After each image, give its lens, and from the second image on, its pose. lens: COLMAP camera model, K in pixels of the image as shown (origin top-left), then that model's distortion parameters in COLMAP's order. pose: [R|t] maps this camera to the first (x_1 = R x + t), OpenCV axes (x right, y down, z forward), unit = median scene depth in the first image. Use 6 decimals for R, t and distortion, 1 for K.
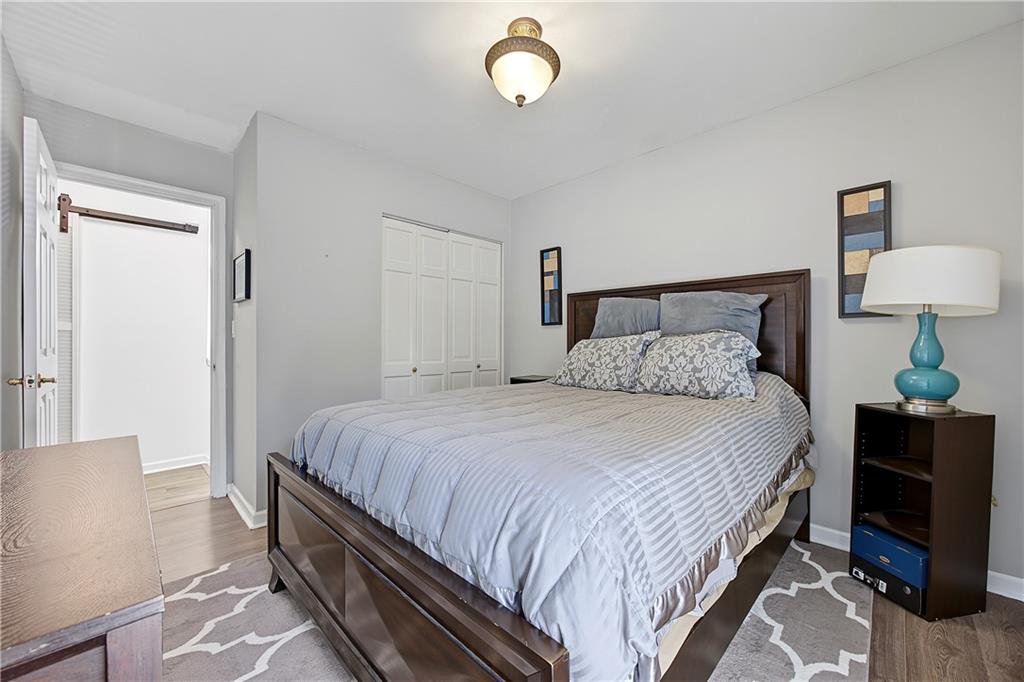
lens RADIAL K [[394.6, 0, 516.7], [0, 394.6, 344.4], [0, 0, 1]] dist [-0.025833, 0.008599]
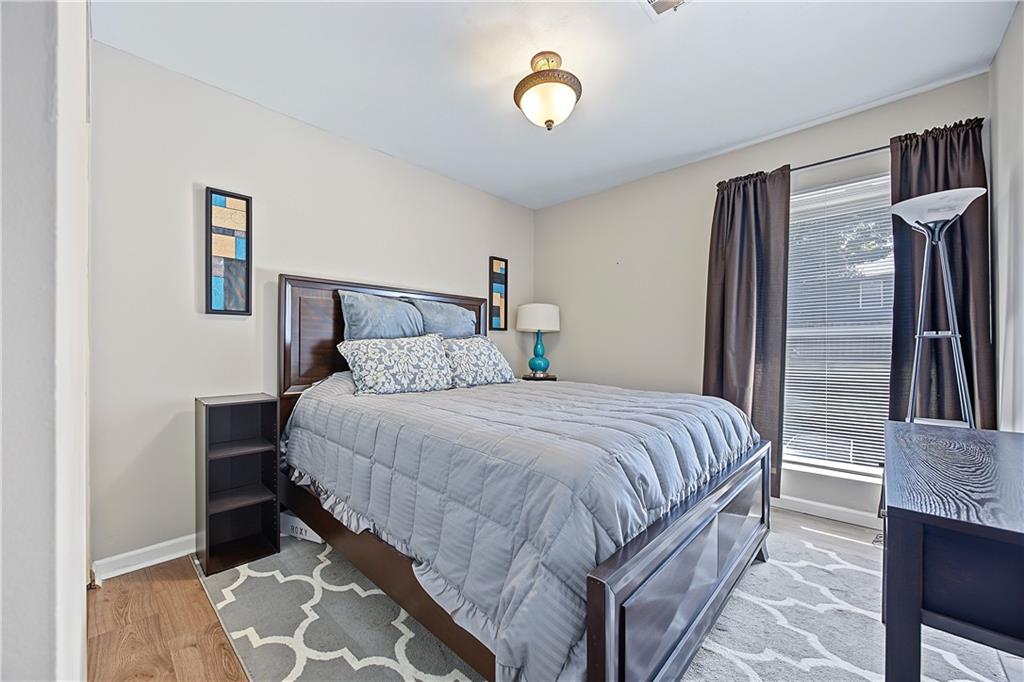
lens RADIAL K [[394.6, 0, 516.7], [0, 394.6, 344.4], [0, 0, 1]] dist [-0.025833, 0.008599]
pose [[-0.006455, 0.006447, 0.999958, -0.729896], [-0.001374, 0.999978, -0.006456, 0.003746], [-0.999978, -0.001415, -0.006446, 0.735286]]
